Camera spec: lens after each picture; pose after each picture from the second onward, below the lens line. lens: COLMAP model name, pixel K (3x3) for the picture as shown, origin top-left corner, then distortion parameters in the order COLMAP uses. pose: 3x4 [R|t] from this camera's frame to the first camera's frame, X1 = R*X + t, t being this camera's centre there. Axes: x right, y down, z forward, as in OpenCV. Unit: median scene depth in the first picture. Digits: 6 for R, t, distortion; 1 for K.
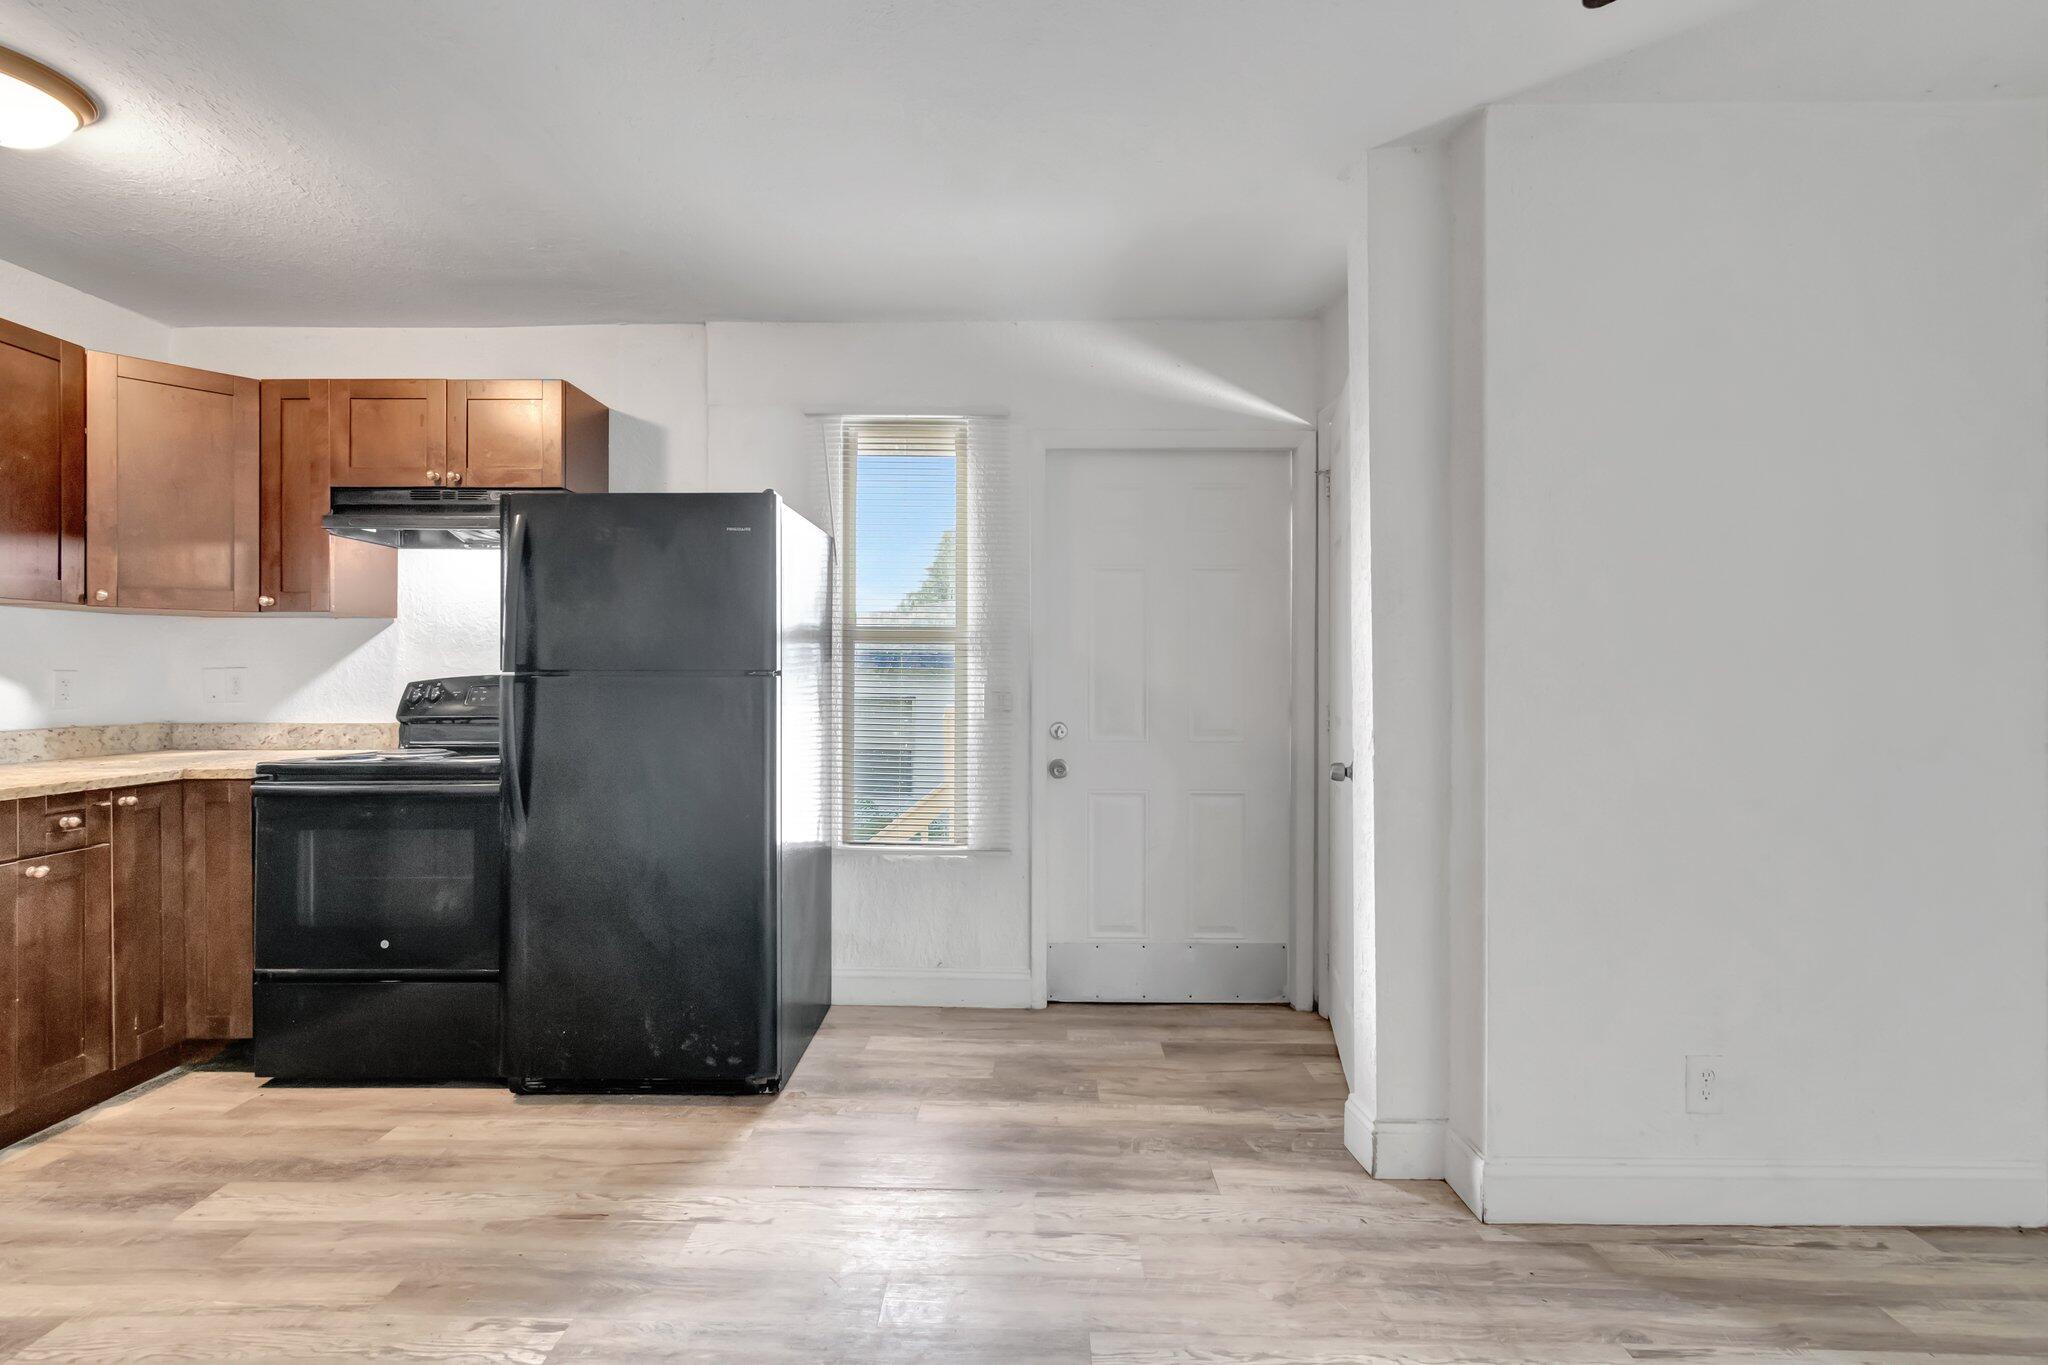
lens RADIAL K [[915.0, 0, 1026.2], [0, 915.0, 672.9], [0, 0, 1]] dist [-0.002046, 0.000900]
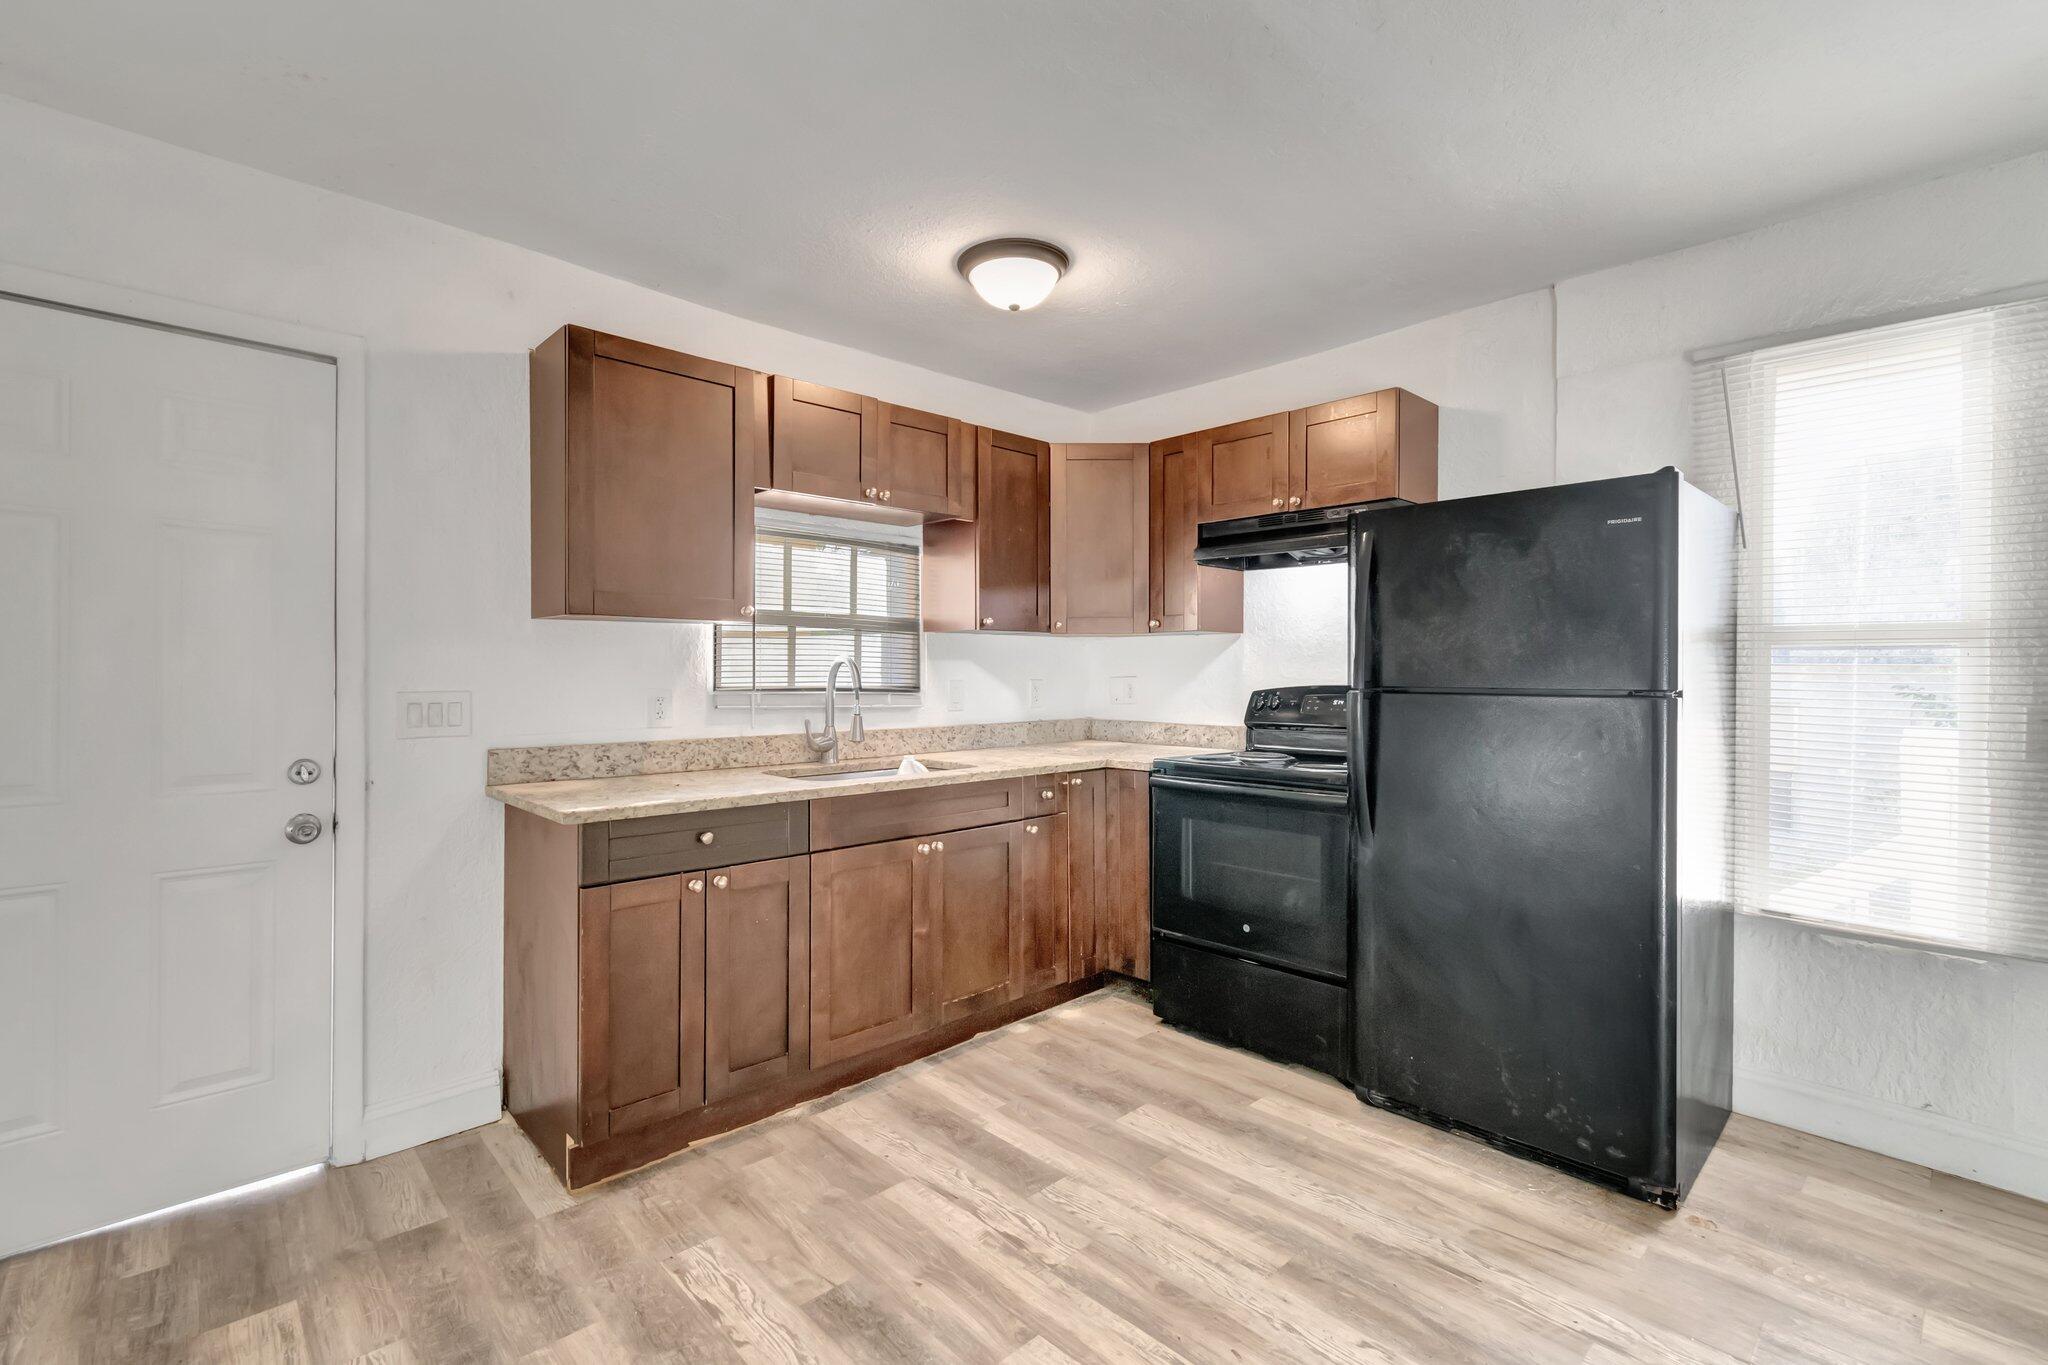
lens RADIAL K [[915.0, 0, 1004.7], [0, 915.0, 681.2], [0, 0, 1]] dist [-0.002046, 0.000900]
pose [[0.690483, 0.008651, -0.723297, -0.097496], [0.003246, 0.999881, 0.015059, -0.024501], [0.723341, -0.012746, 0.690373, 0.013903]]
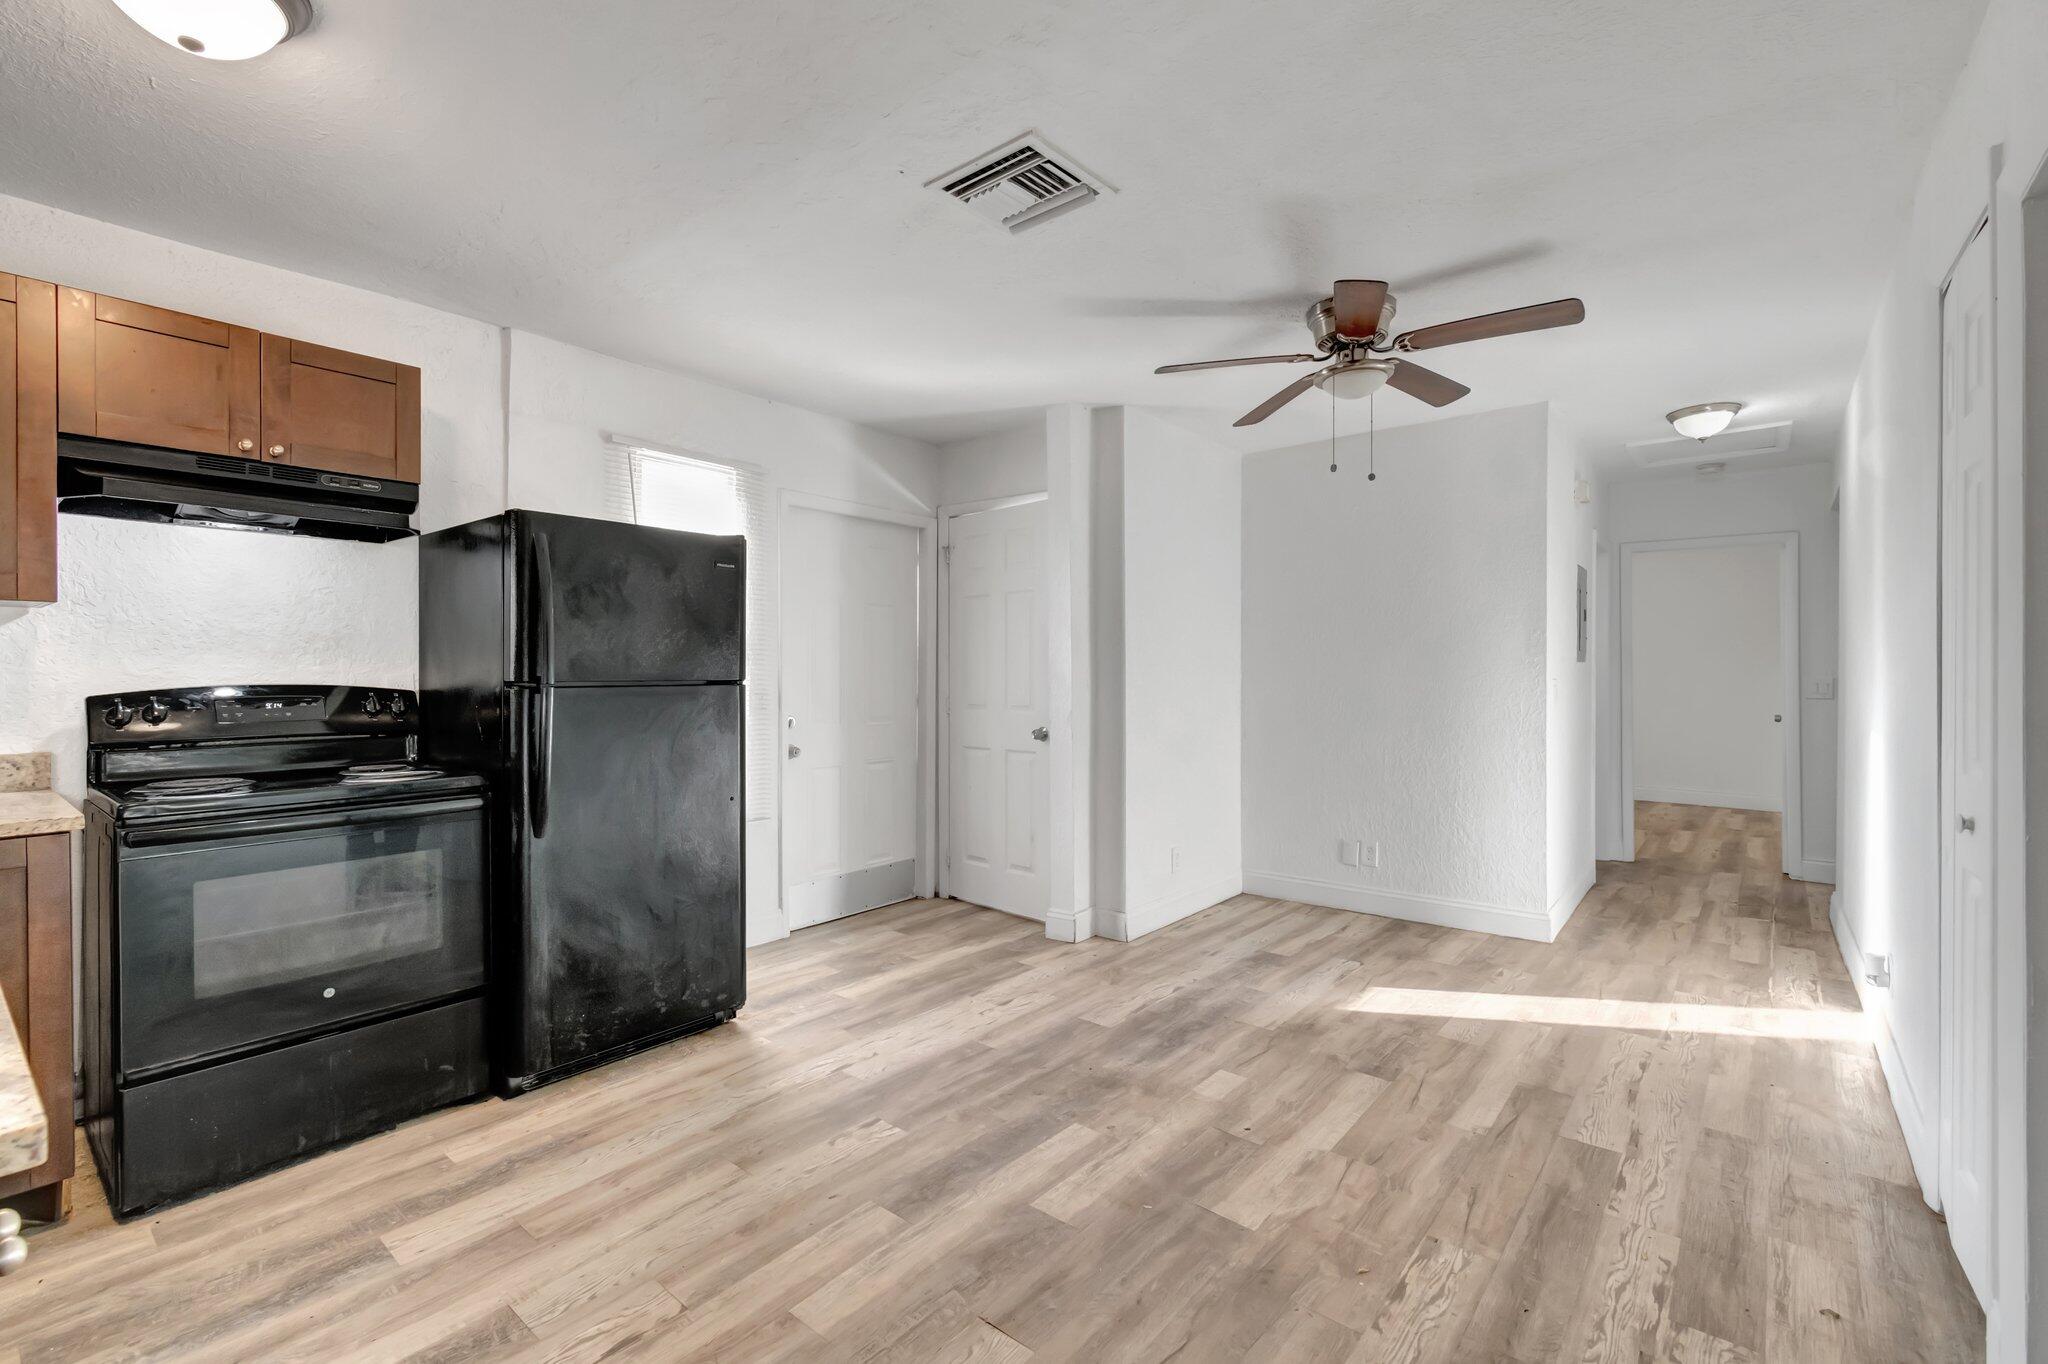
lens RADIAL K [[915.0, 0, 1018.8], [0, 915.0, 673.8], [0, 0, 1]] dist [-0.002046, 0.000900]
pose [[0.614610, -0.001858, 0.788829, -0.994727], [-0.004797, 0.999970, 0.006093, -0.020223], [-0.788817, -0.007529, 0.614582, -0.068211]]
